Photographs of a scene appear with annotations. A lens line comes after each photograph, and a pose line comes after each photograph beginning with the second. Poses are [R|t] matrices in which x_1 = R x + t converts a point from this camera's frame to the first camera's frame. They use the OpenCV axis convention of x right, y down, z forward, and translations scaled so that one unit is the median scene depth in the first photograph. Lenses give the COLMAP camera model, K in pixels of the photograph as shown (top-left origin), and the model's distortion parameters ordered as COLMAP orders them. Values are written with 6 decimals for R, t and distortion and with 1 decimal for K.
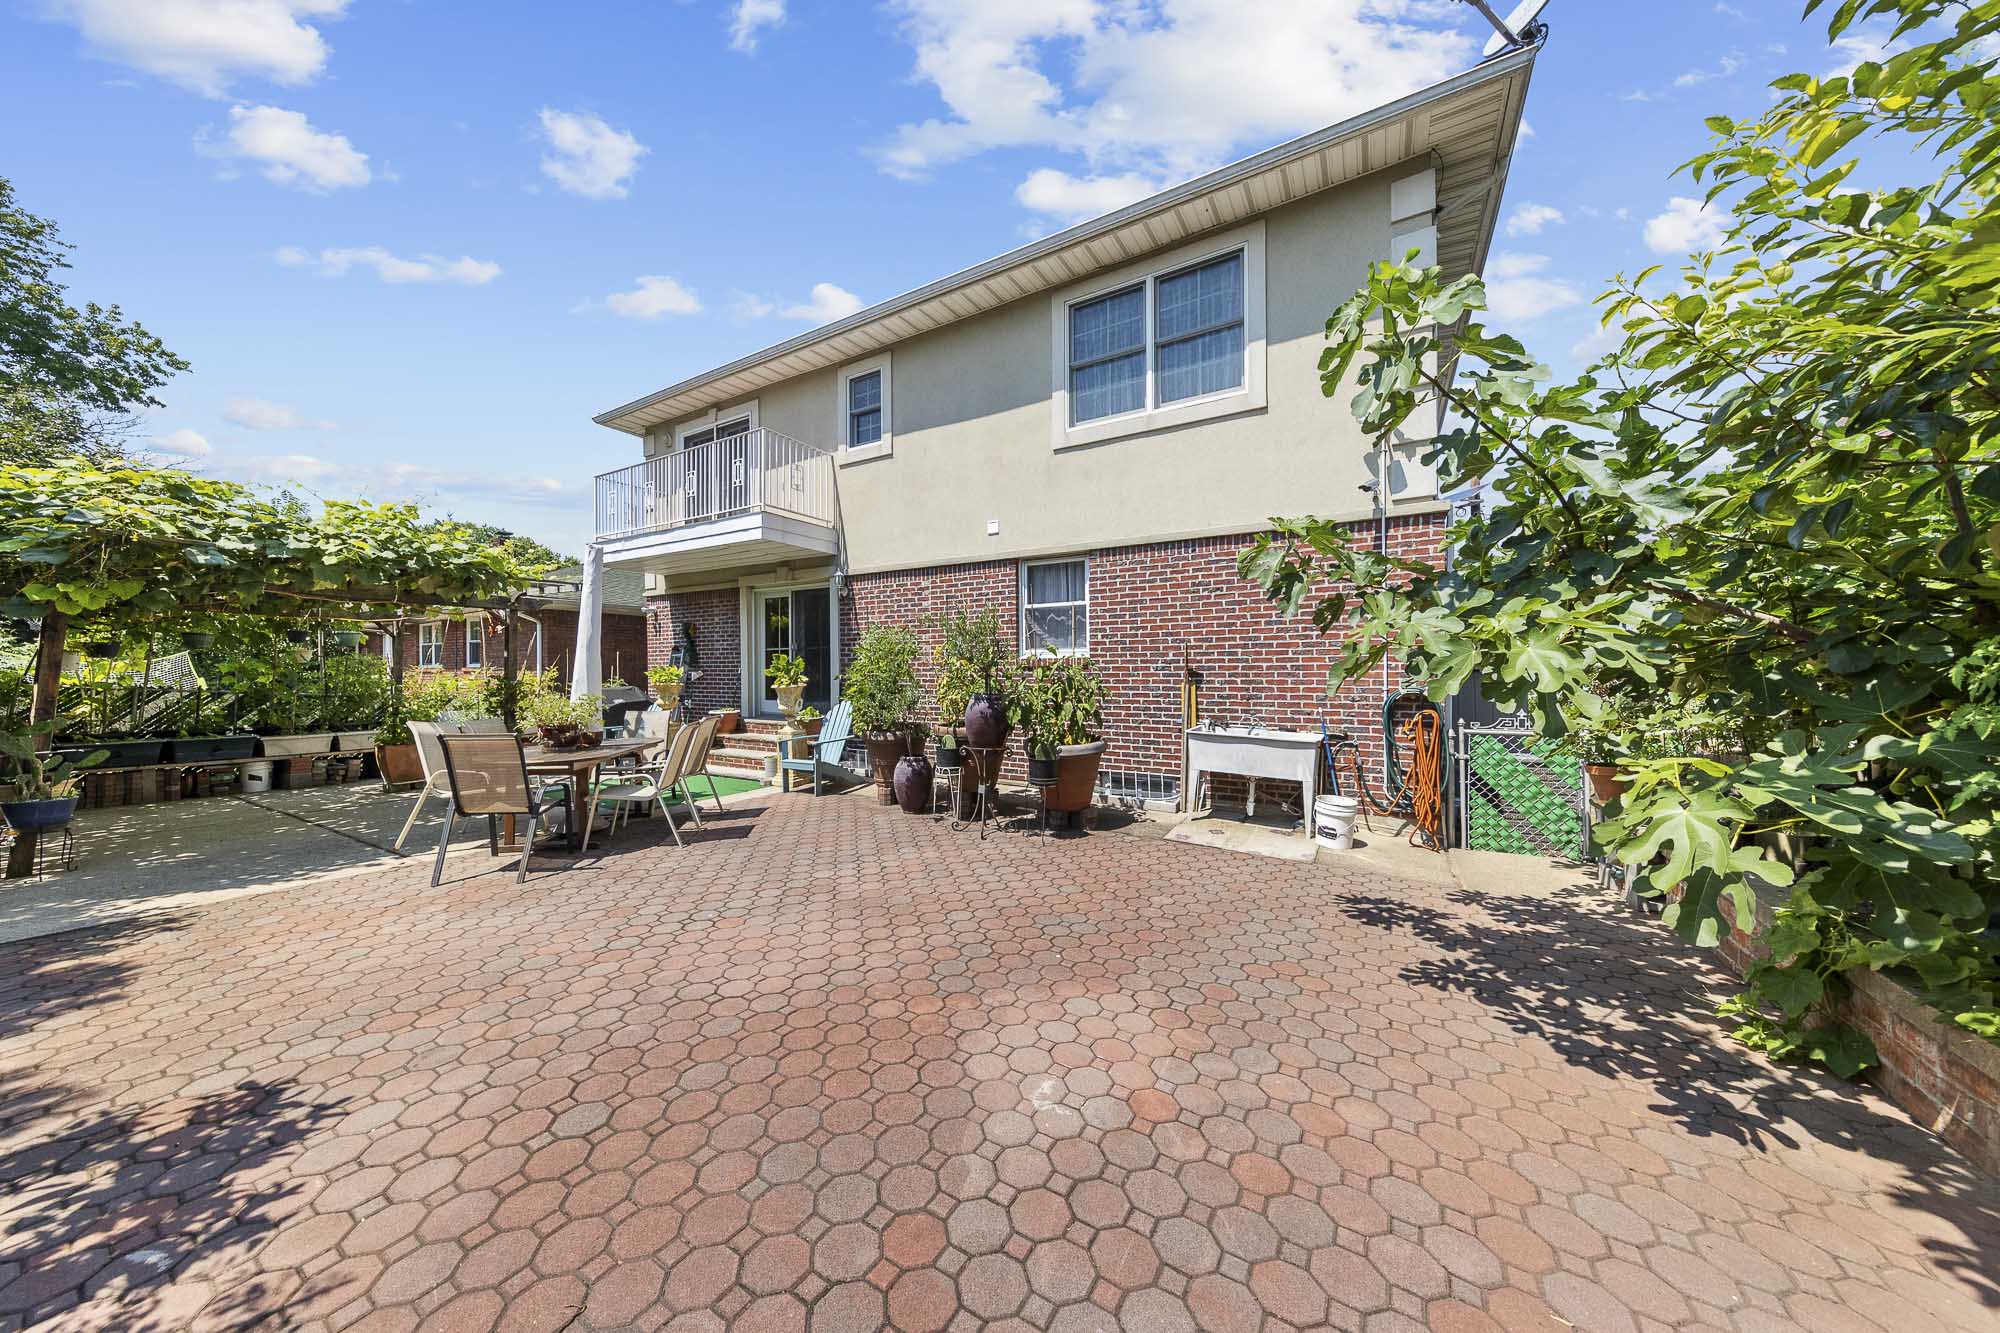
lens RADIAL K [[630.9, 0, 1003.1], [0, 630.9, 670.3], [0, 0, 1]] dist [-0.006636, 0.000219]
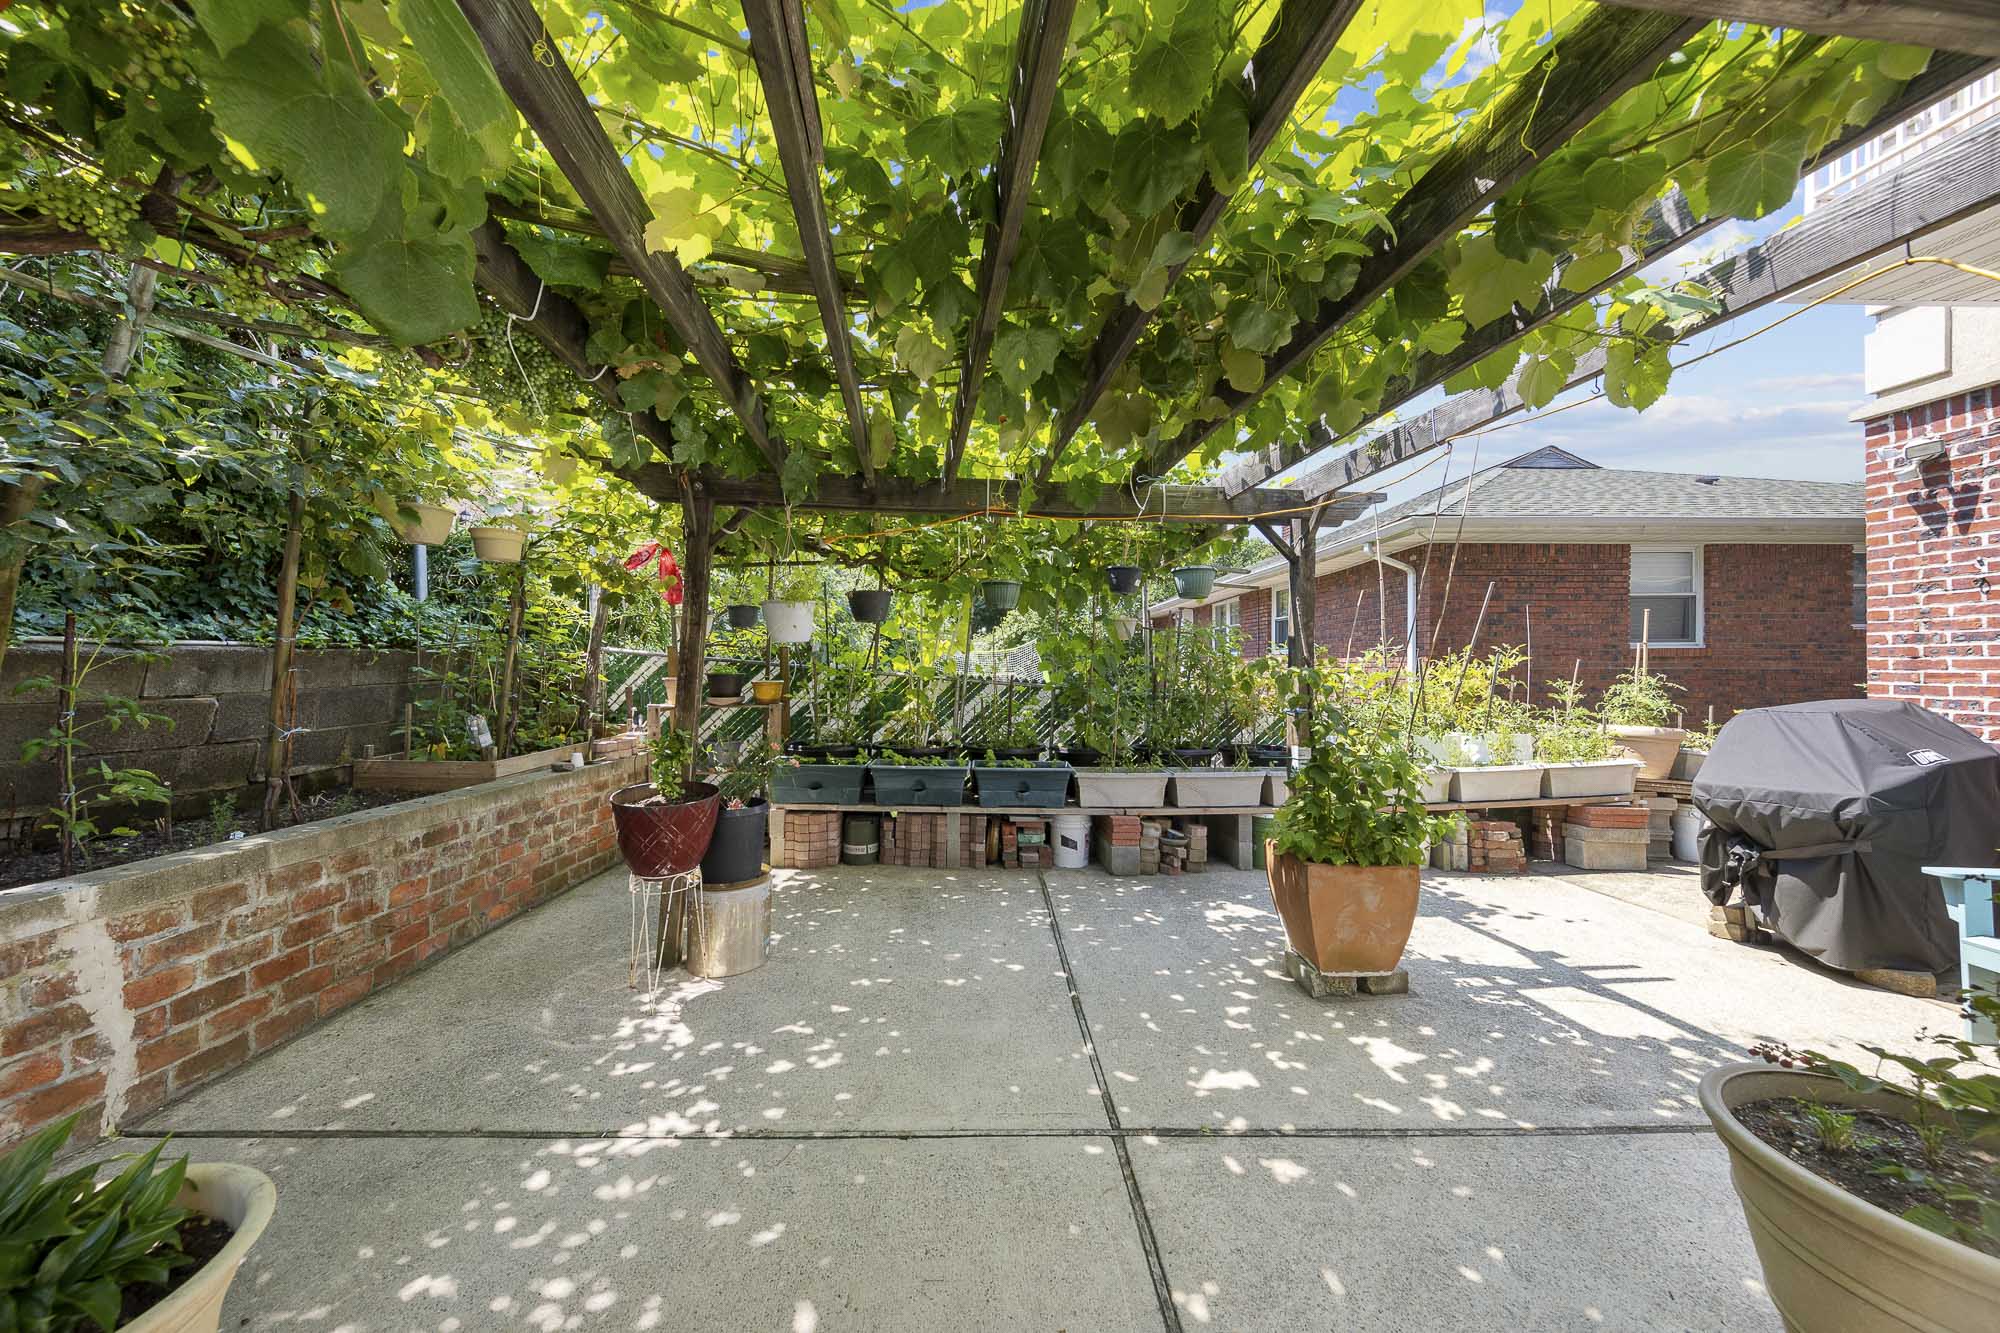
lens RADIAL K [[630.9, 0, 992.2], [0, 630.9, 666.2], [0, 0, 1]] dist [-0.006636, 0.000219]
pose [[0.519918, 0.003711, -0.854208, -0.746012], [-0.000960, 0.999992, 0.003761, 0.011294], [0.854216, -0.001135, 0.519918, 0.644146]]
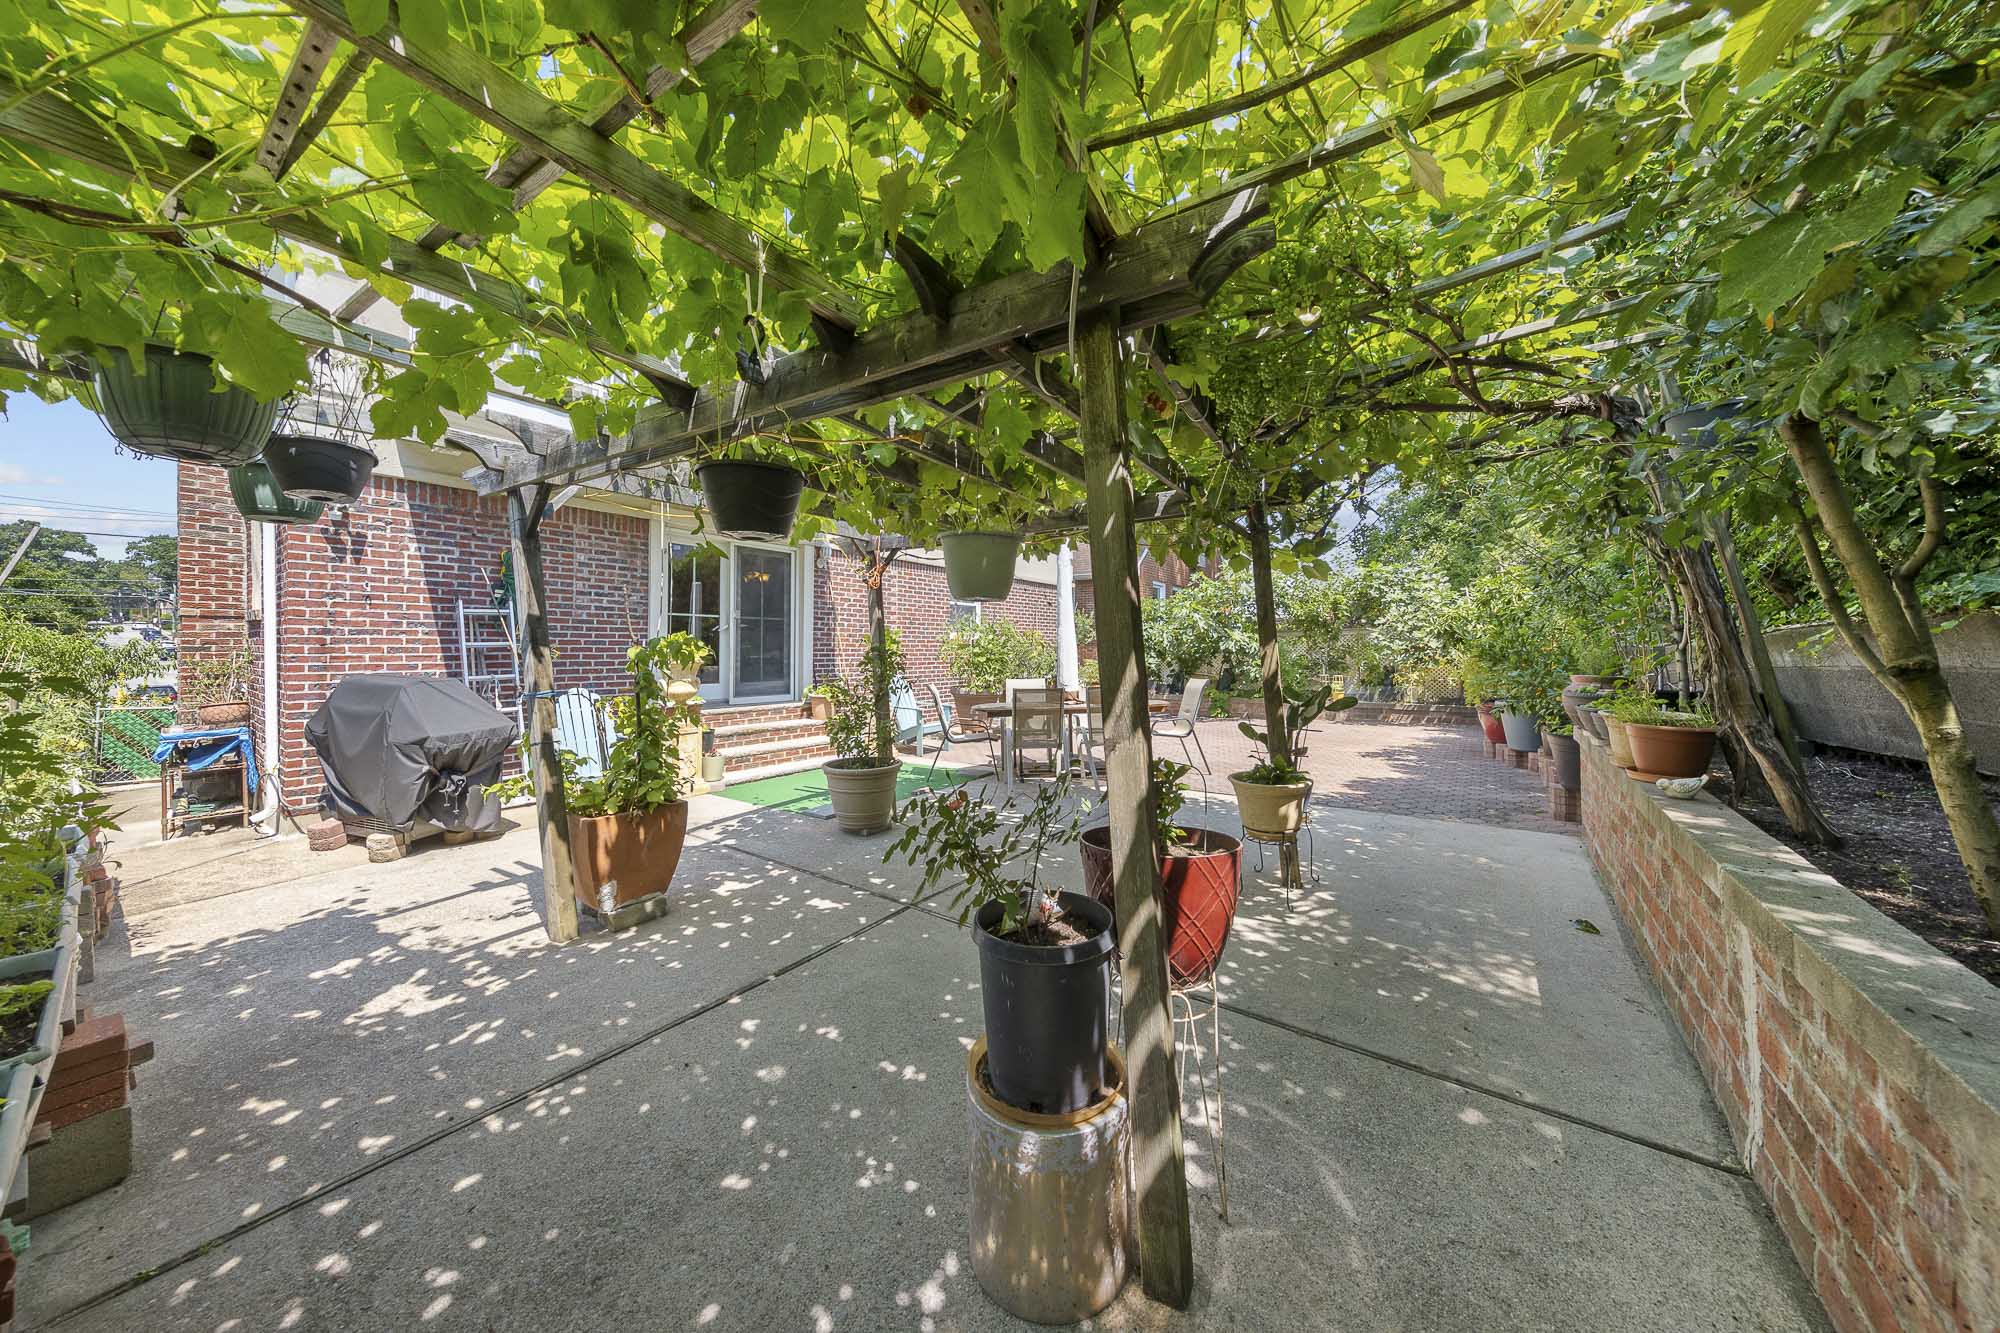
lens RADIAL K [[630.9, 0, 996.6], [0, 630.9, 650.9], [0, 0, 1]] dist [-0.006636, 0.000219]
pose [[0.096373, 0.005870, 0.995328, -1.321594], [0.002626, 0.999978, -0.006152, 0.017502], [-0.995342, 0.003206, 0.096355, 0.705362]]
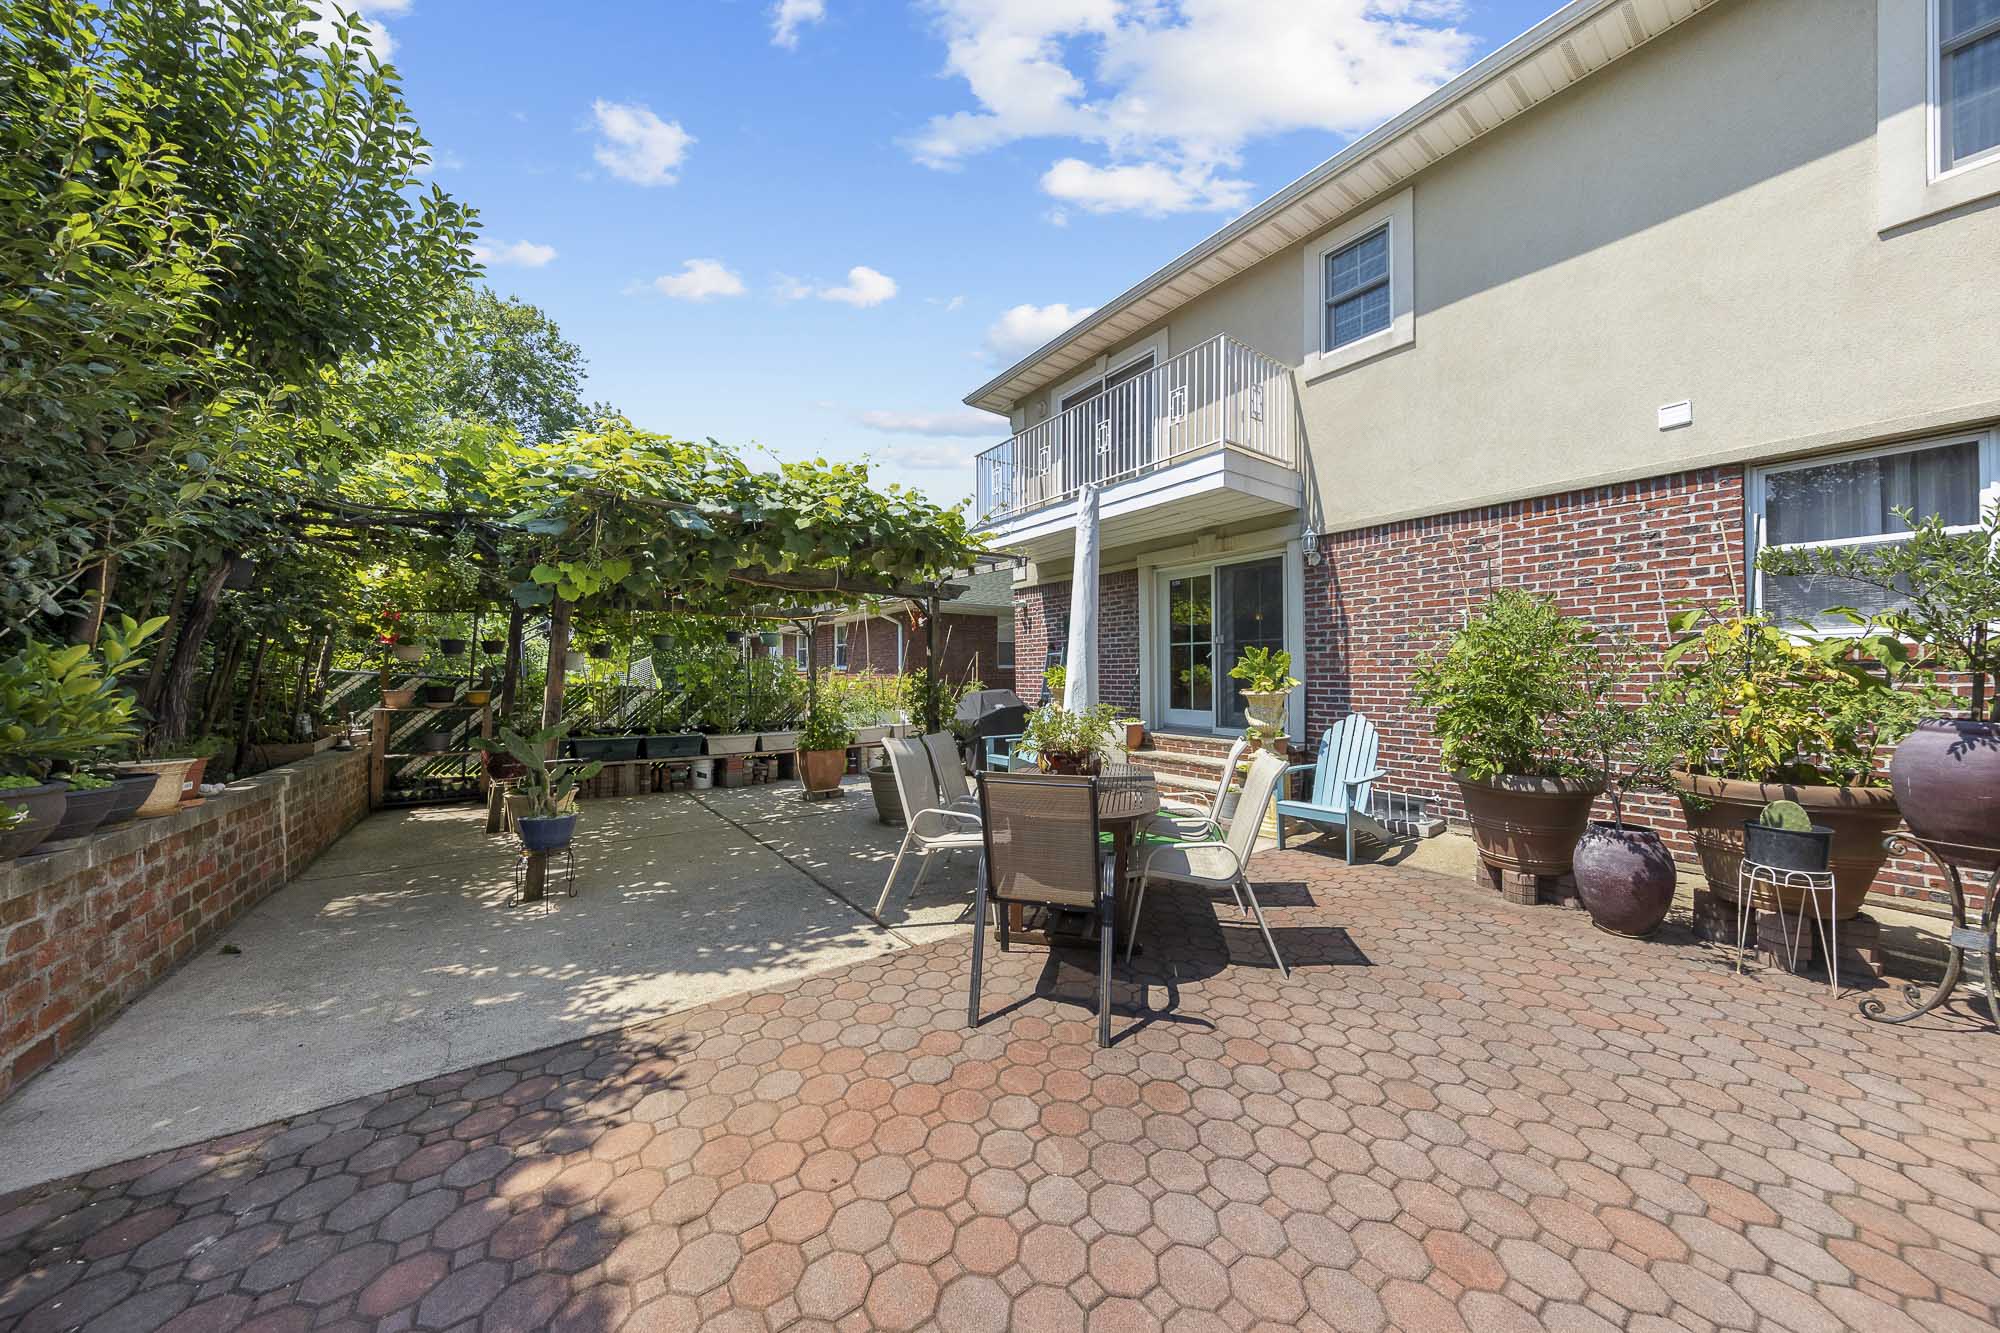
lens RADIAL K [[630.9, 0, 998.3], [0, 630.9, 670.1], [0, 0, 1]] dist [-0.006636, 0.000219]
pose [[0.918985, -0.002277, -0.394285, -0.335978], [0.000797, 0.999992, -0.003917, 0.002981], [0.394291, 0.003285, 0.918980, 0.237175]]
